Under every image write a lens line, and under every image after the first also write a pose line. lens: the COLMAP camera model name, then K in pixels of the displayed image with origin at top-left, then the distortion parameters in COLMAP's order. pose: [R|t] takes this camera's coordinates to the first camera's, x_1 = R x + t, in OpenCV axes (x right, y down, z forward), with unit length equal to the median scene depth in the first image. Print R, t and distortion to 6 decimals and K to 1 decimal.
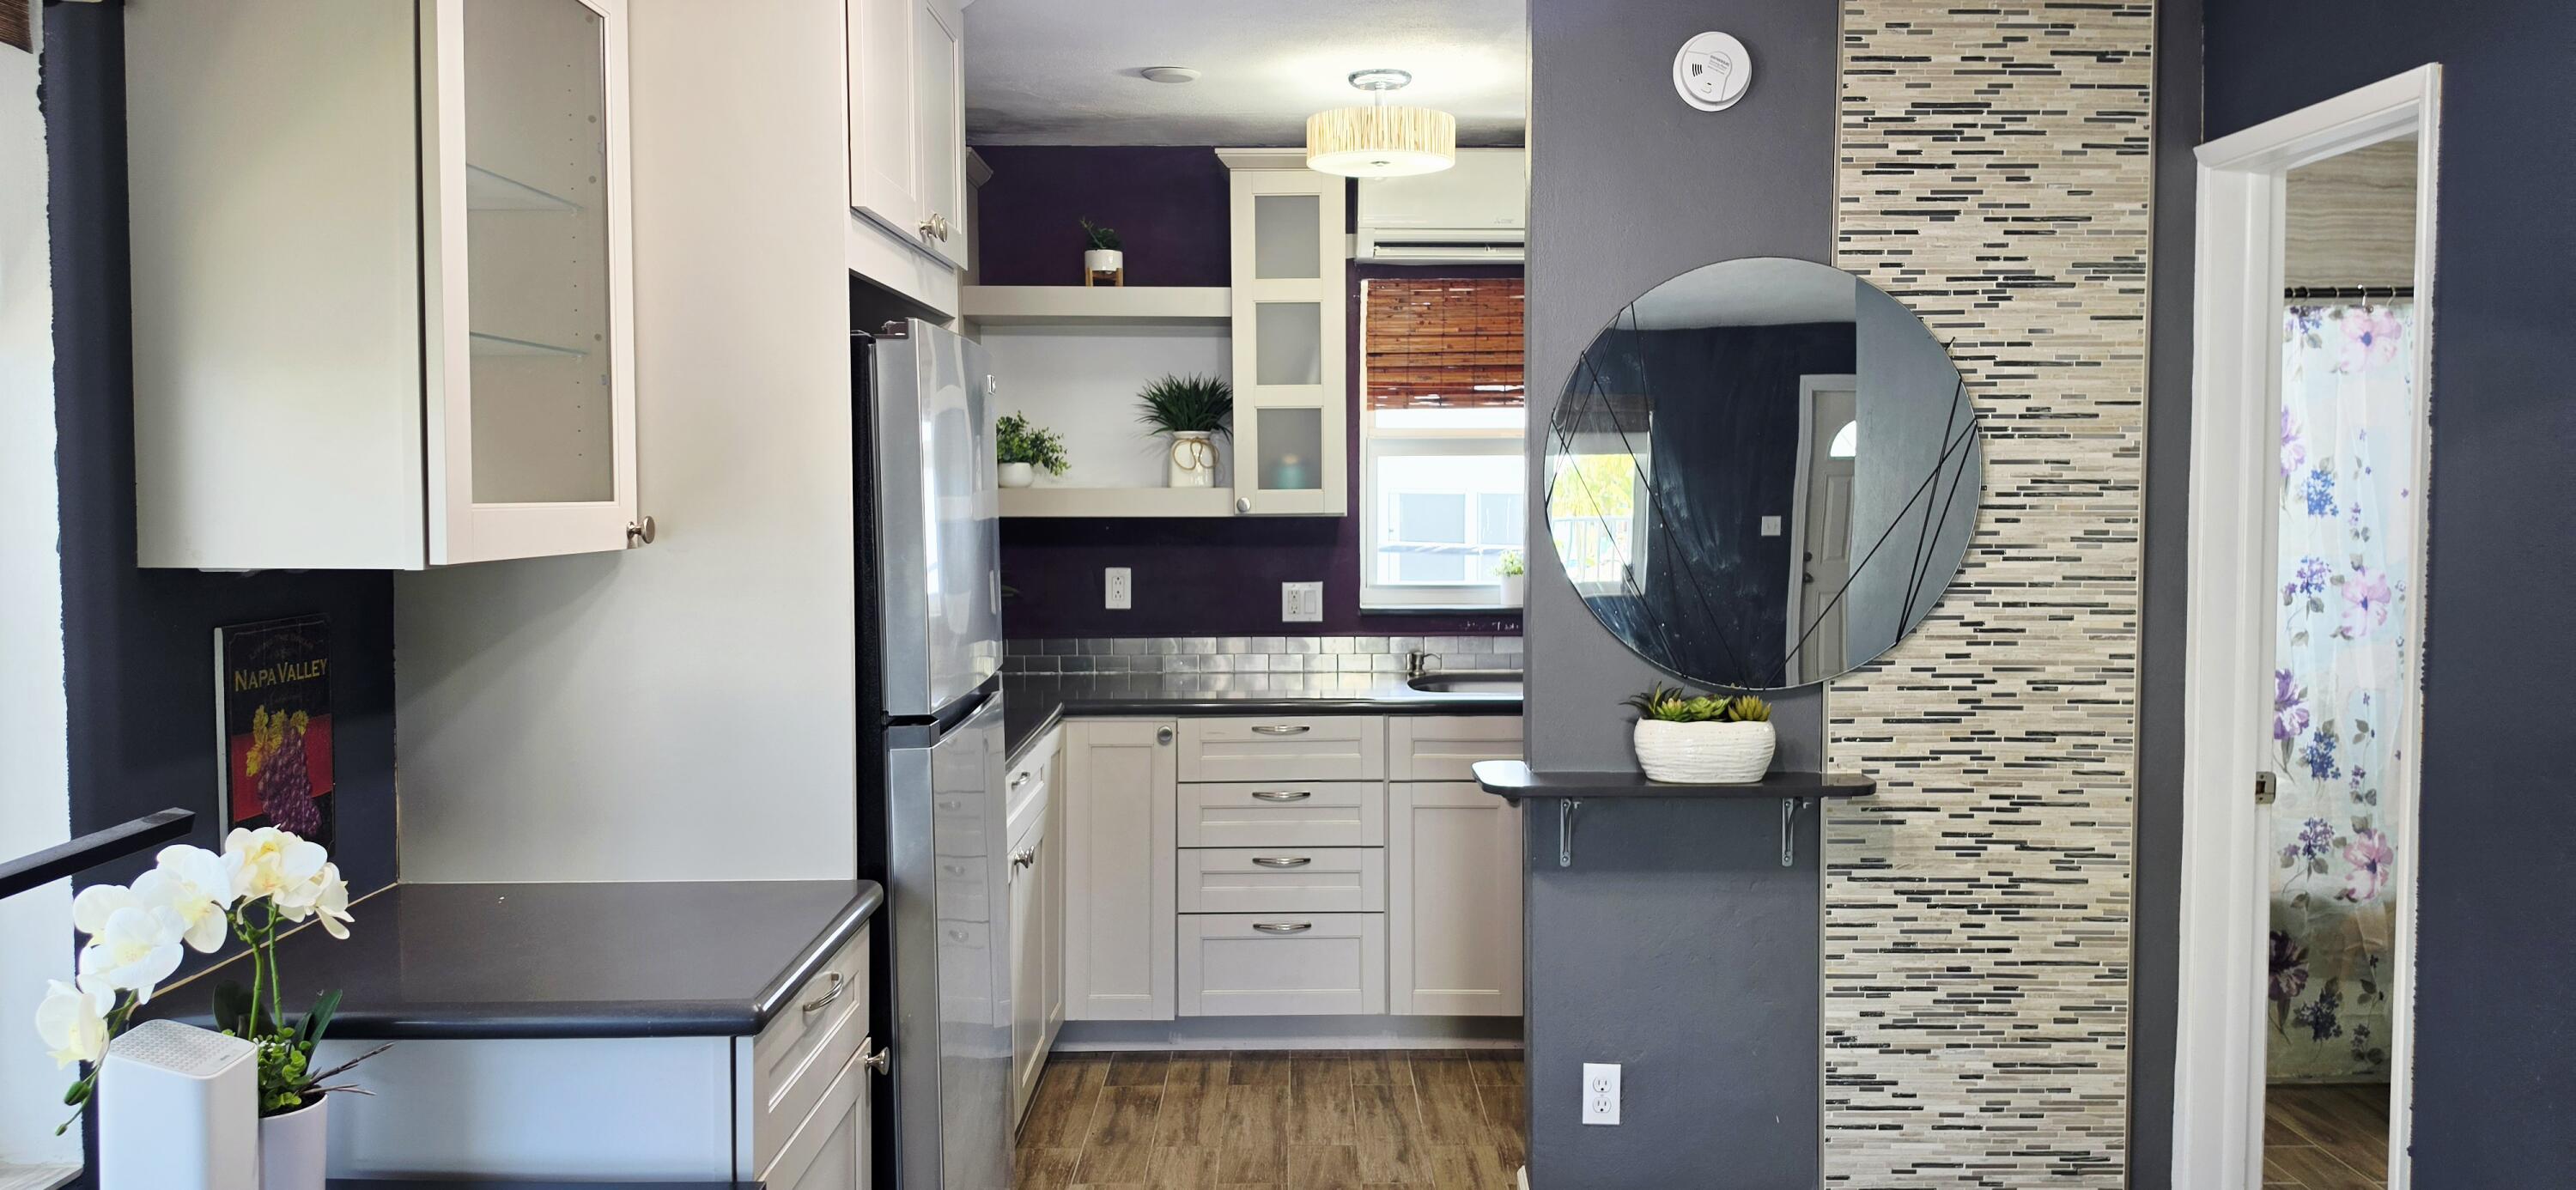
lens RADIAL K [[1768.6, 0, 1301.2], [0, 1768.6, 566.4], [0, 0, 1]] dist [0.077482, -0.106572]
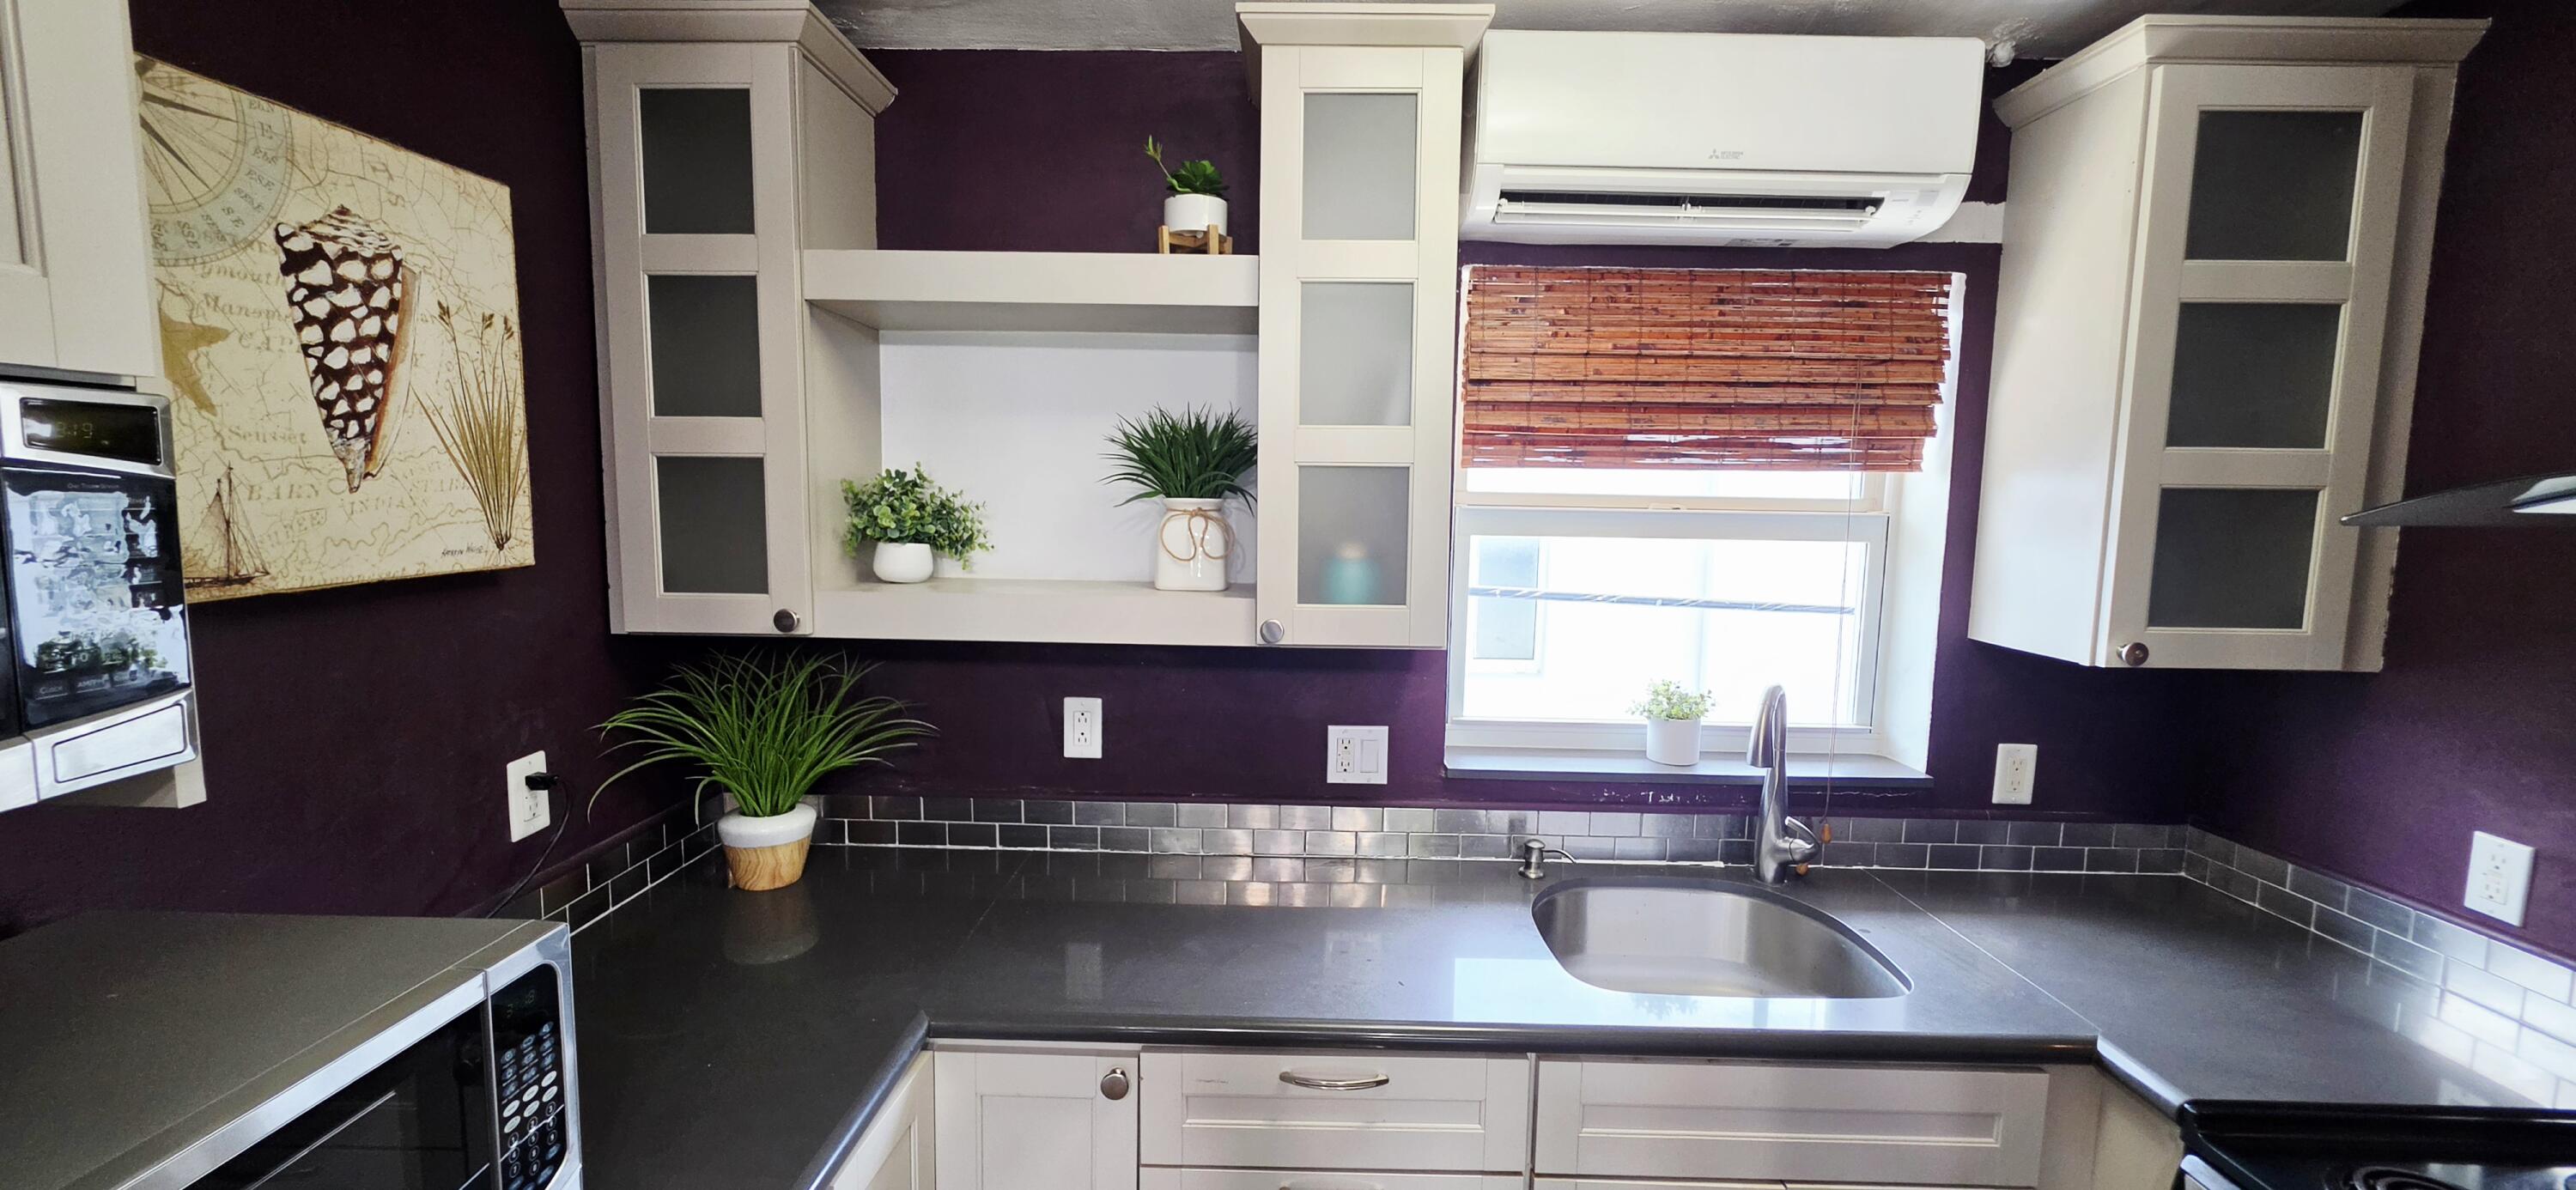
lens RADIAL K [[1033.0, 0, 1279.9], [0, 1033.0, 592.0], [0, 0, 1]] dist [-0.004877, 0.001995]
pose [[0.999506, 0.021716, -0.022734, -0.025990], [-0.020478, 0.998368, 0.053313, -0.075472], [0.023854, -0.052821, 0.998319, 0.754878]]
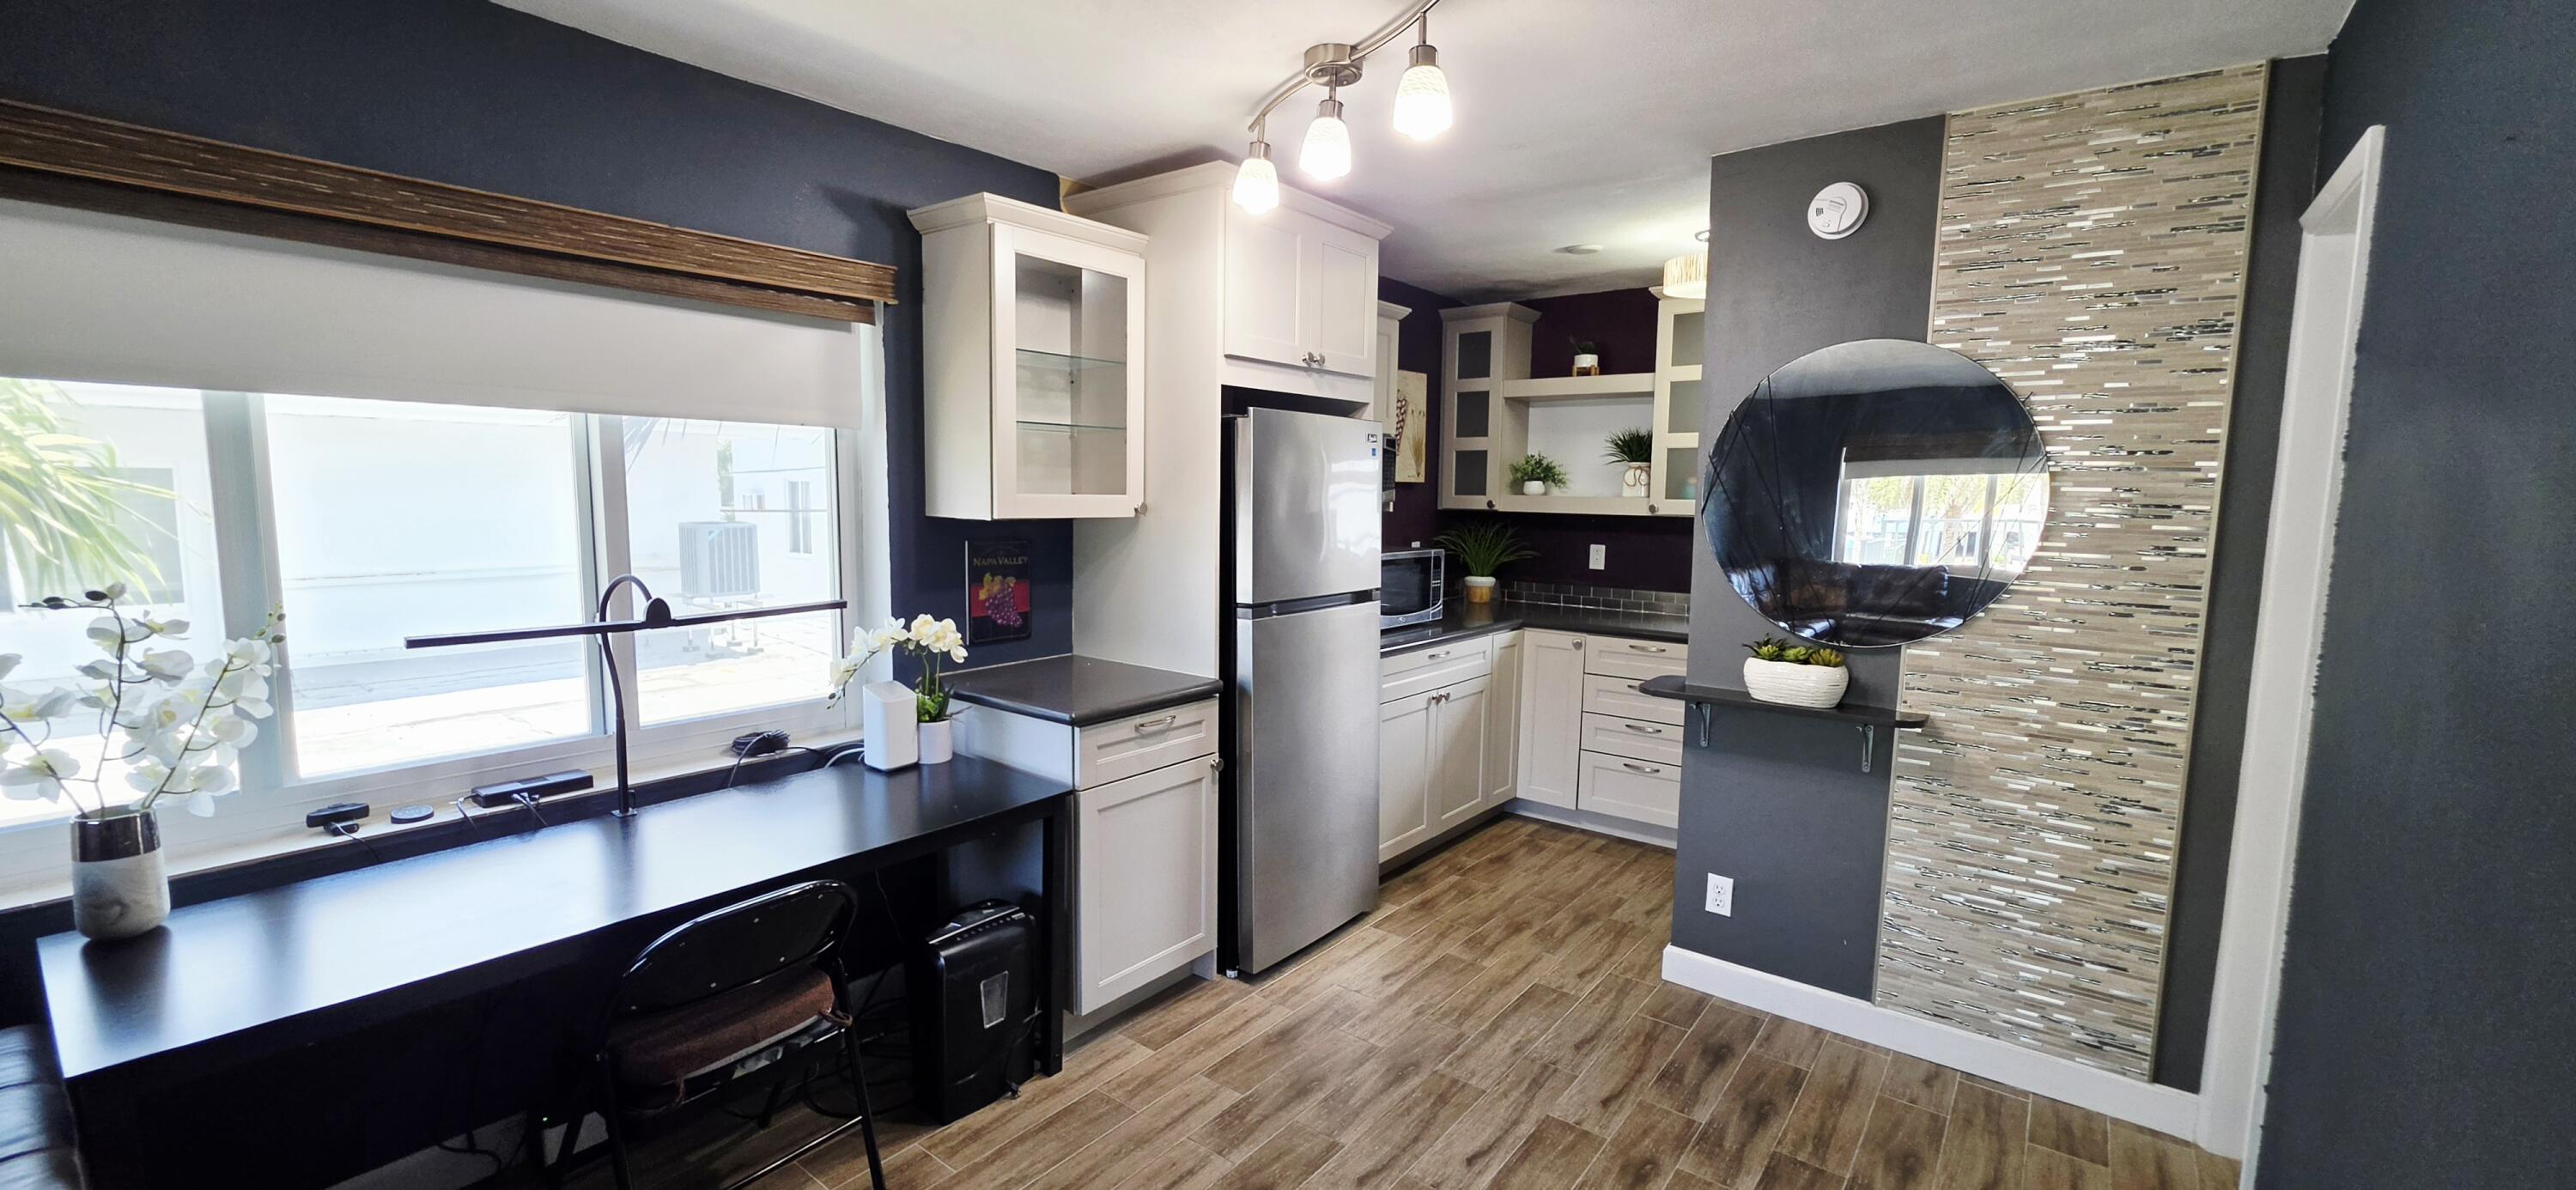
lens RADIAL K [[1033.0, 0, 1279.7], [0, 1033.0, 596.5], [0, 0, 1]] dist [-0.004877, 0.001995]
pose [[0.783977, 0.080533, -0.615544, 0.327293], [-0.047287, 0.996416, 0.070137, -0.005511], [0.618986, -0.025878, 0.784976, 0.055227]]
